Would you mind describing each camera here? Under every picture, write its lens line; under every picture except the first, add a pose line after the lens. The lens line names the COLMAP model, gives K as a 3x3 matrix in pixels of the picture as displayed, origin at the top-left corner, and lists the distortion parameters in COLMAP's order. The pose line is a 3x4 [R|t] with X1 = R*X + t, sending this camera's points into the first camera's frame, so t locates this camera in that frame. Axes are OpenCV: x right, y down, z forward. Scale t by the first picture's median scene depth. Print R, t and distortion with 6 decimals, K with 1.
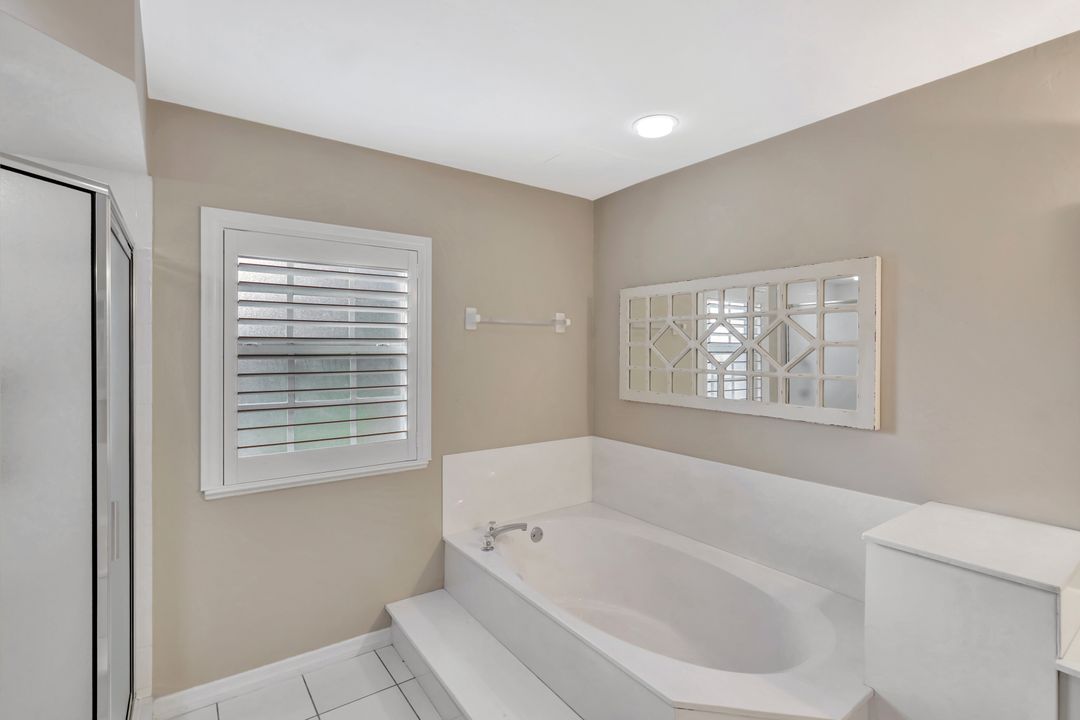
lens RADIAL K [[514.6, 0, 539.8], [0, 514.6, 347.4], [0, 0, 1]] dist [-0.002119, -0.000303]
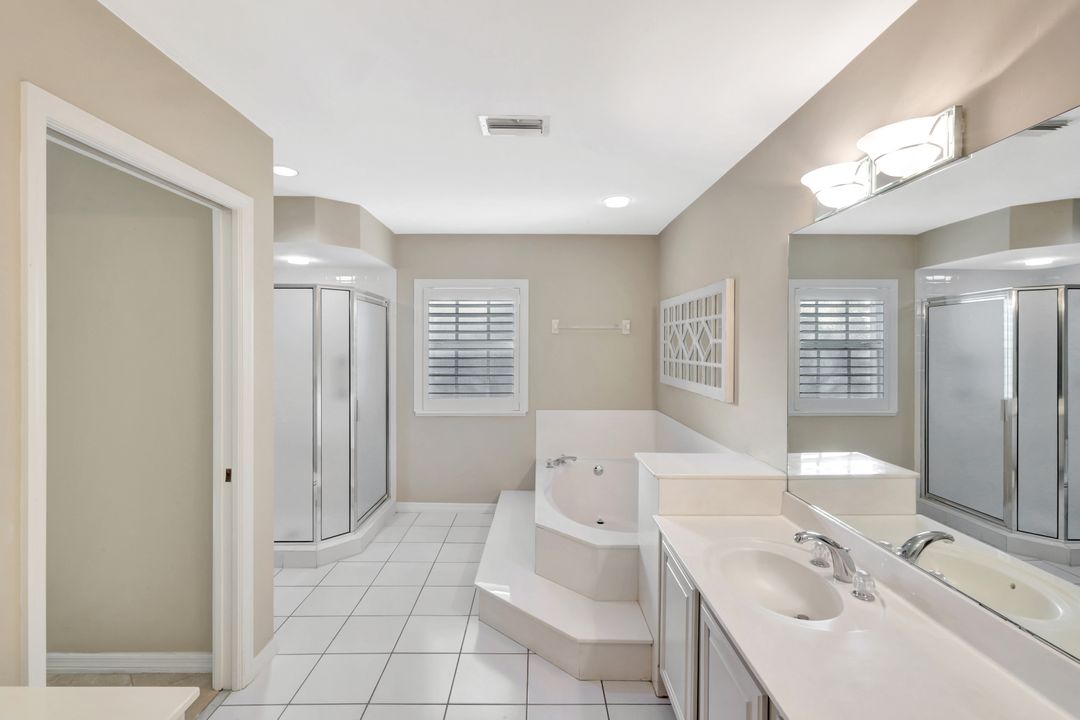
lens RADIAL K [[508.1, 0, 538.4], [0, 508.1, 348.1], [0, 0, 1]] dist [-0.001369, -0.000271]
pose [[0.809008, 0.000548, -0.587797, 0.796631], [0.000926, 0.999997, 0.002206, 0.007728], [0.587797, -0.002328, 0.809005, -0.325548]]
